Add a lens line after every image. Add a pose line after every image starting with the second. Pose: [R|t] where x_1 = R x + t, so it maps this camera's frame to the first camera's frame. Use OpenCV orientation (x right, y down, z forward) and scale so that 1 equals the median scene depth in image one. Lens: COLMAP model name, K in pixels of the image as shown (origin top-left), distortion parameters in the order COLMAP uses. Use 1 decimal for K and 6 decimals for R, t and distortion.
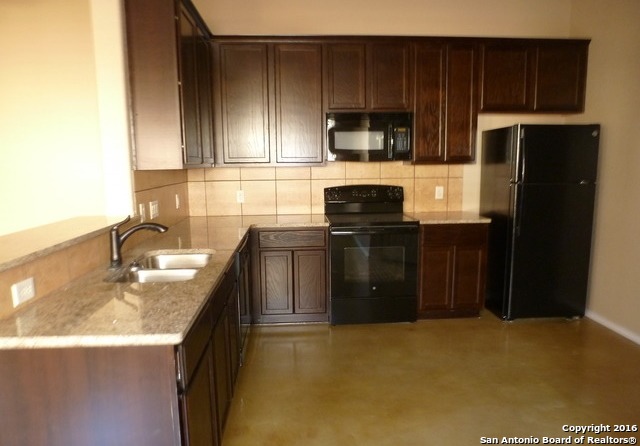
lens RADIAL K [[448.4, 0, 320.0], [0, 448.4, 223.0], [0, 0, 1]] dist [-0.002826, -0.000416]
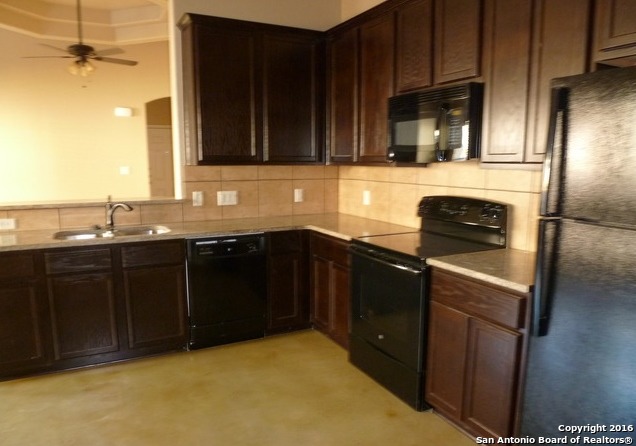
lens RADIAL K [[458.7, 0, 318.0], [0, 458.7, 223.0], [0, 0, 1]] dist [-0.002035, -0.000648]
pose [[0.406747, 0.136225, -0.903327, 0.704092], [-0.131483, 0.987254, 0.089677, -0.086890], [0.904029, 0.082296, 0.419474, 0.565650]]
